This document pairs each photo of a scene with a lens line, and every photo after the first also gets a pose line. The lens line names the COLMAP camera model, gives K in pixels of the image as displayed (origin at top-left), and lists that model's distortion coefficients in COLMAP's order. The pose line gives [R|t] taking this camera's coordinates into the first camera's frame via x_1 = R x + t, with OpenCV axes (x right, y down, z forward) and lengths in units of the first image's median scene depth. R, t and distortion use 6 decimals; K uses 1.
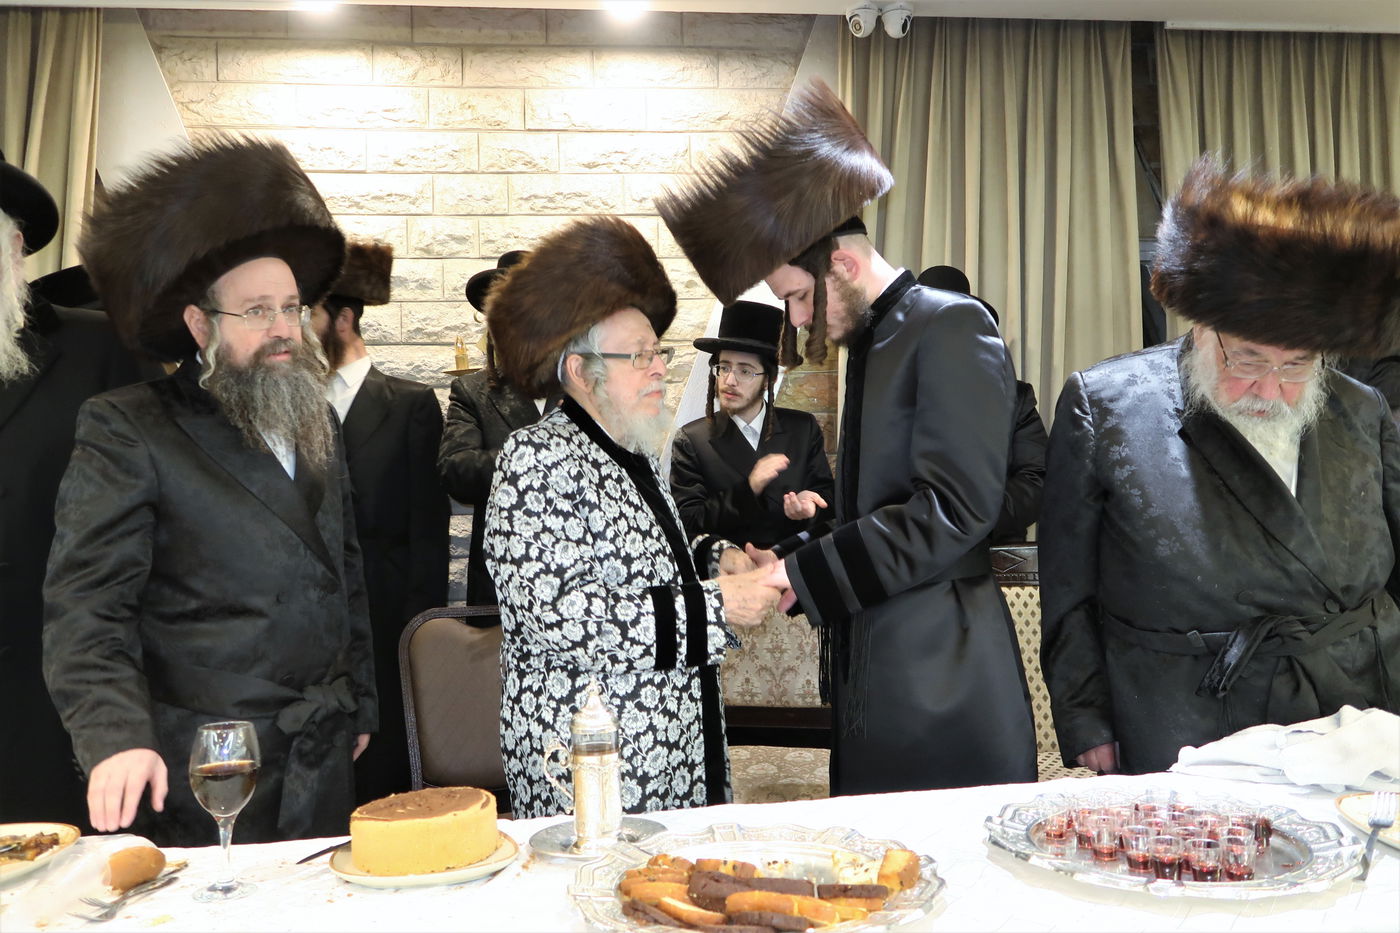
lens RADIAL K [[1117.1, 0, 689.2], [0, 1117.1, 458.6], [0, 0, 1]] dist [-0.005053, 0.011749]
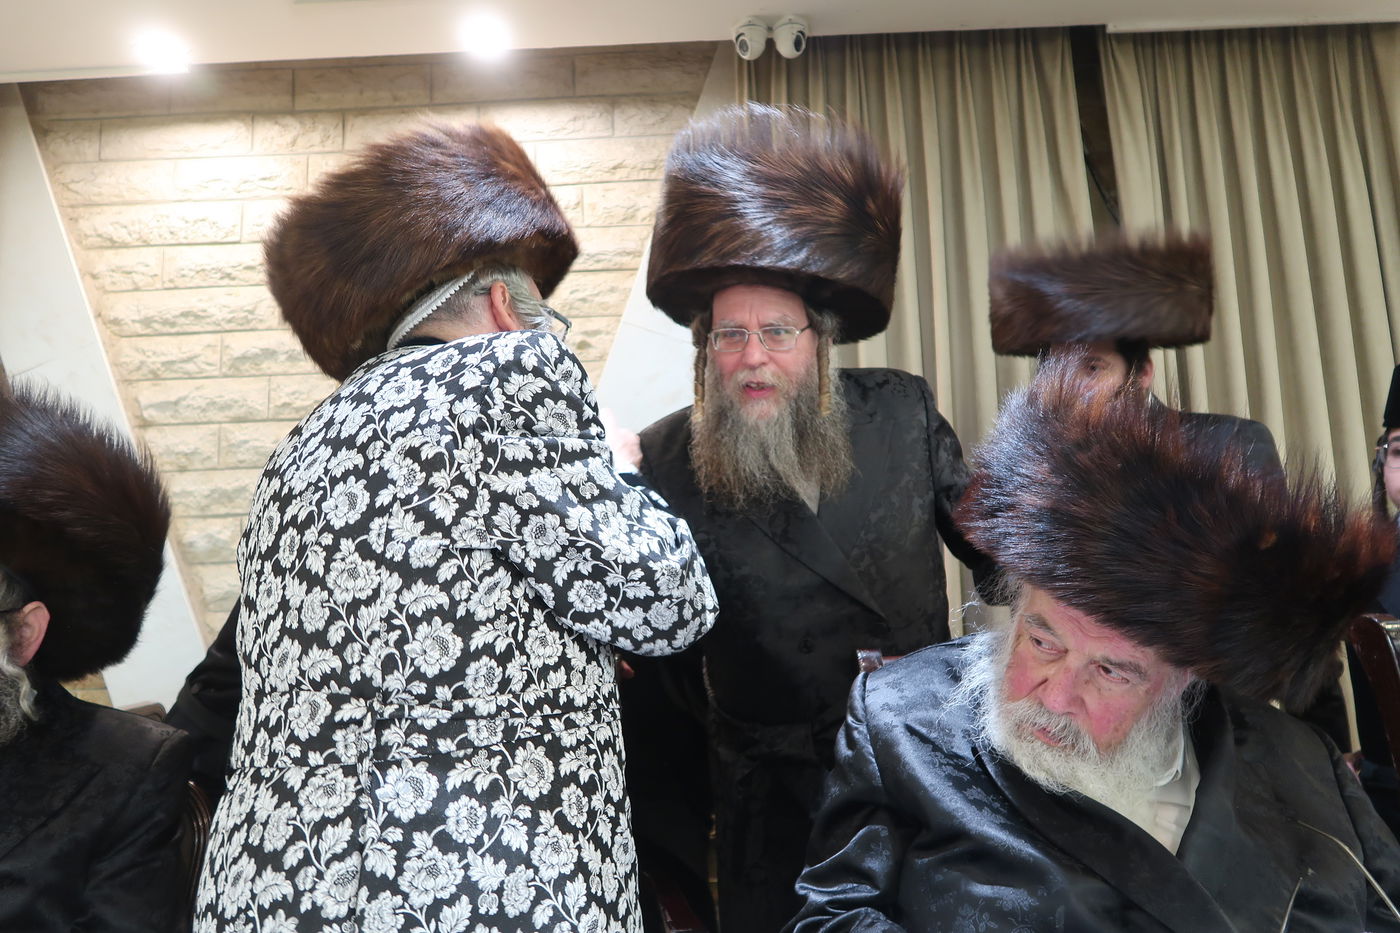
lens RADIAL K [[940.7, 0, 688.7], [0, 940.7, 444.1], [0, 0, 1]] dist [-0.017361, -0.002280]
pose [[0.993269, -0.030978, -0.111610, 0.171488], [0.016433, 0.991513, -0.128961, 0.021684], [0.114657, 0.126259, 0.985349, 0.282528]]
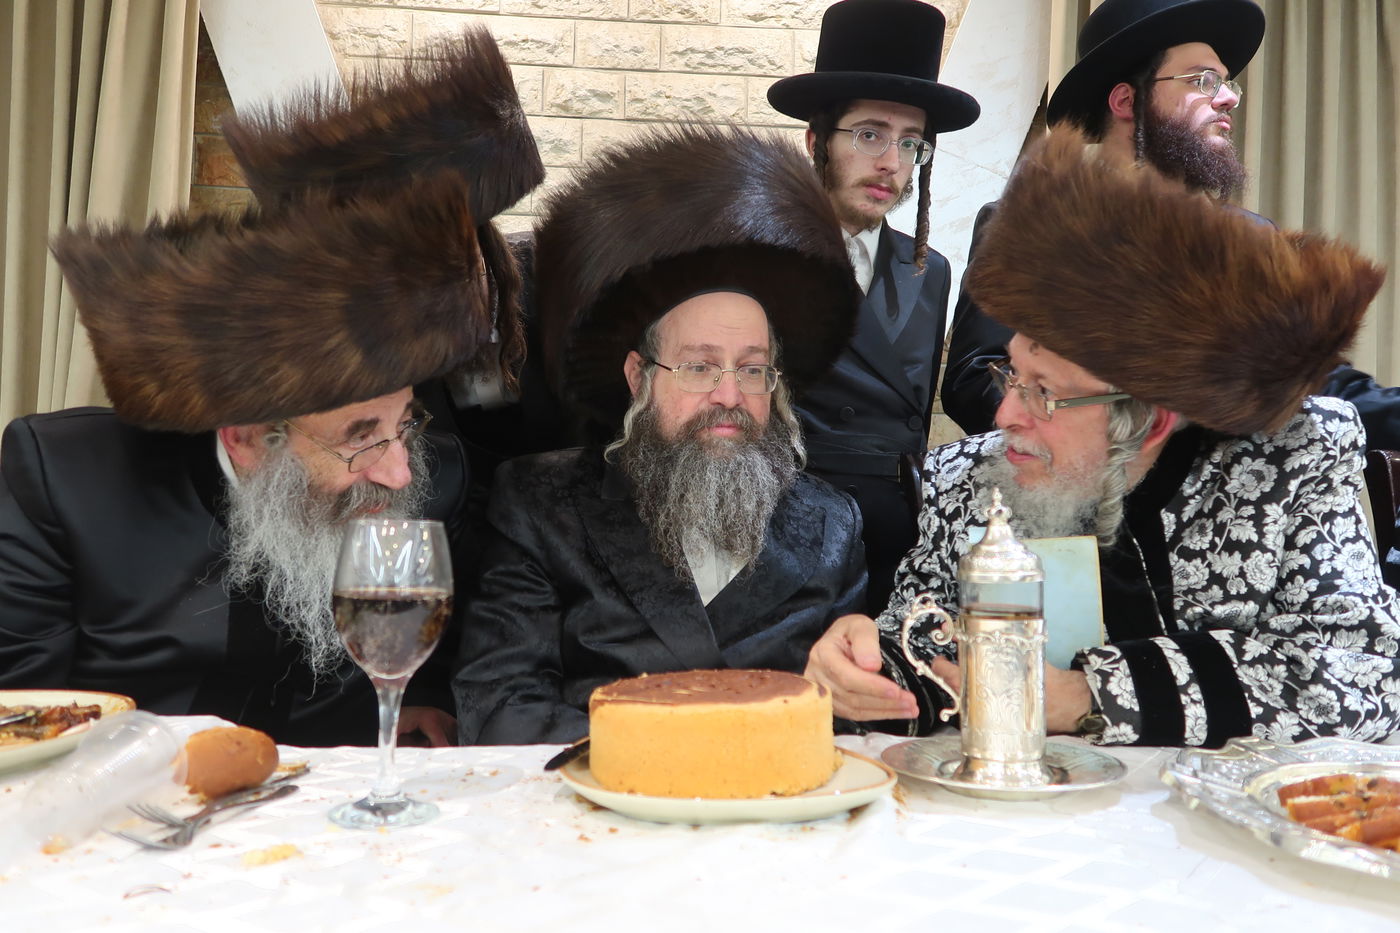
lens RADIAL K [[1060.3, 0, 696.9], [0, 1060.3, 462.4], [0, 0, 1]] dist [0.006975, -0.009030]
pose [[0.998506, 0.045928, -0.029592, -0.096143], [-0.045706, 0.998922, 0.008133, 0.076800], [0.029933, -0.006768, 0.999529, 0.180900]]
